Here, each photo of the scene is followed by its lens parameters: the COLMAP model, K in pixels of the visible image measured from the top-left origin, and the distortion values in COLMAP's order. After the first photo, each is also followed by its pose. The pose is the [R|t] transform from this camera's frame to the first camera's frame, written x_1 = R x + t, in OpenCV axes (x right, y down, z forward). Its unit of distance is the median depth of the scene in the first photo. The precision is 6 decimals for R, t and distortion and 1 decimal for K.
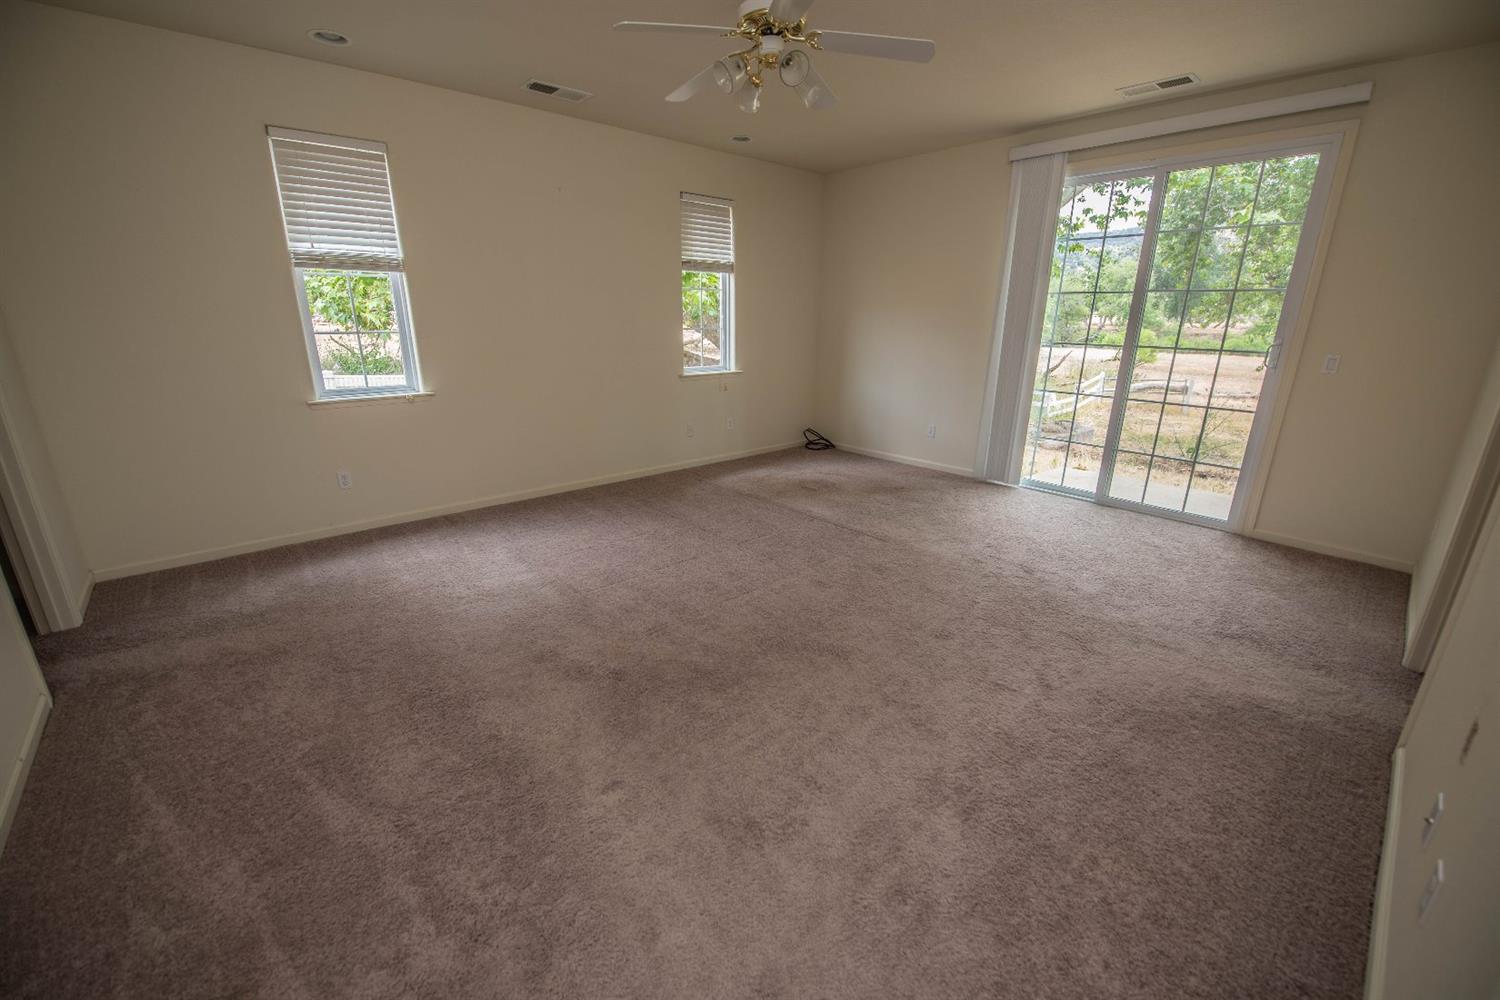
lens RADIAL K [[596.7, 0, 741.5], [0, 596.7, 504.0], [0, 0, 1]] dist [-0.016547, -0.002156]
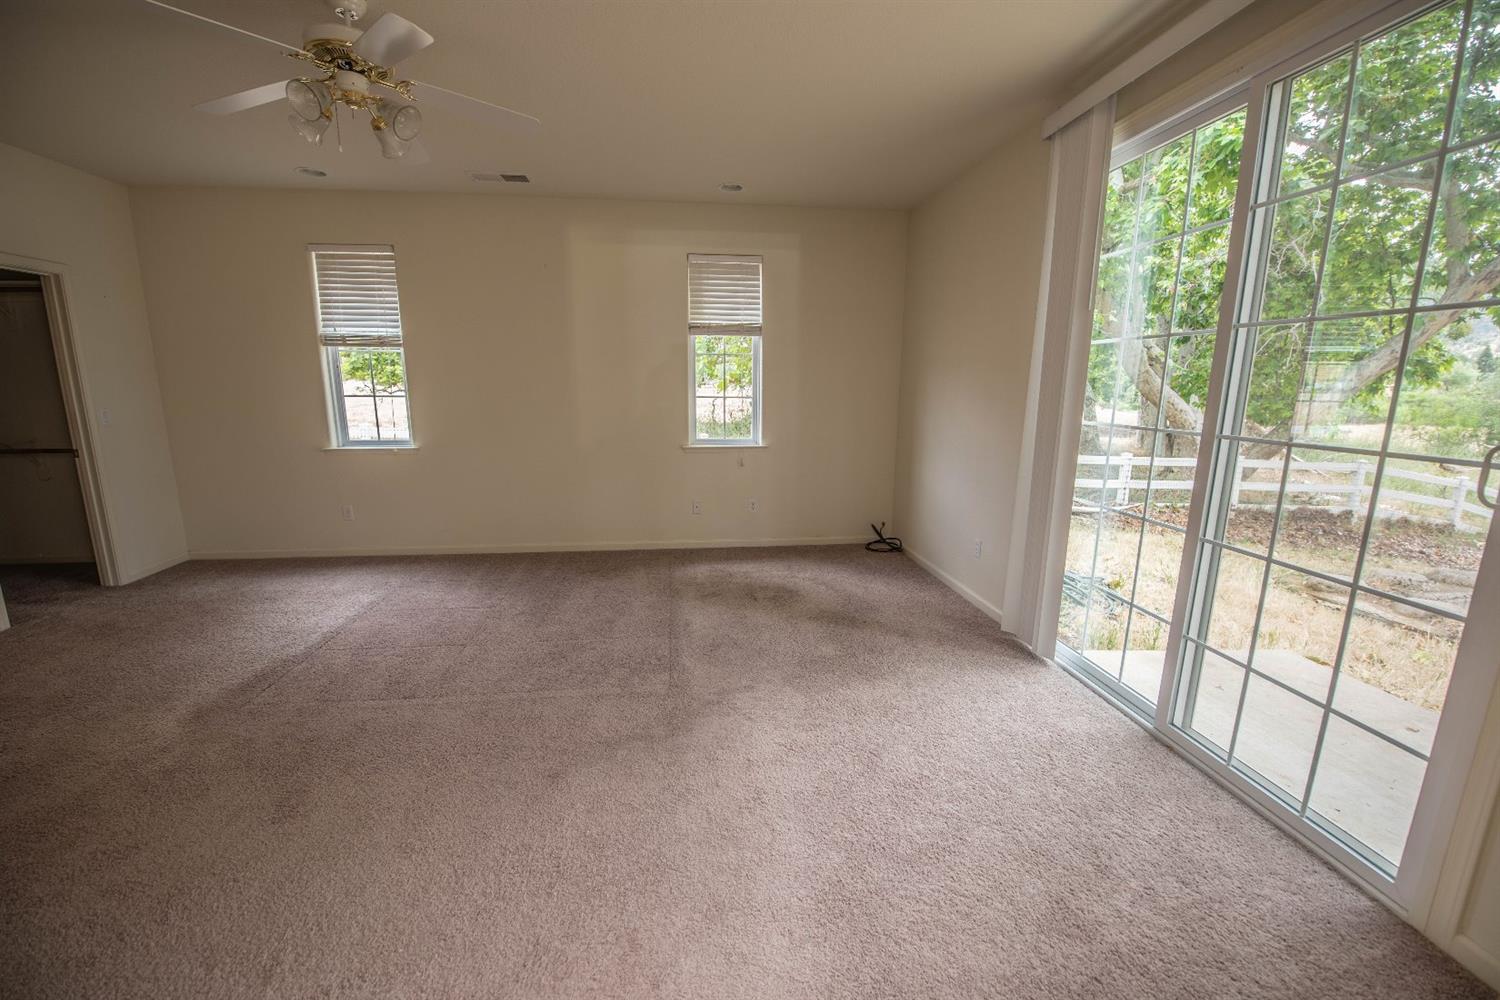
lens RADIAL K [[596.7, 0, 749.1], [0, 596.7, 497.1], [0, 0, 1]] dist [-0.016547, -0.002156]
pose [[0.822010, 0.104009, -0.559895, 0.562773], [-0.171242, 0.982821, -0.068835, -0.104727], [0.543117, 0.152461, 0.825700, 0.348611]]
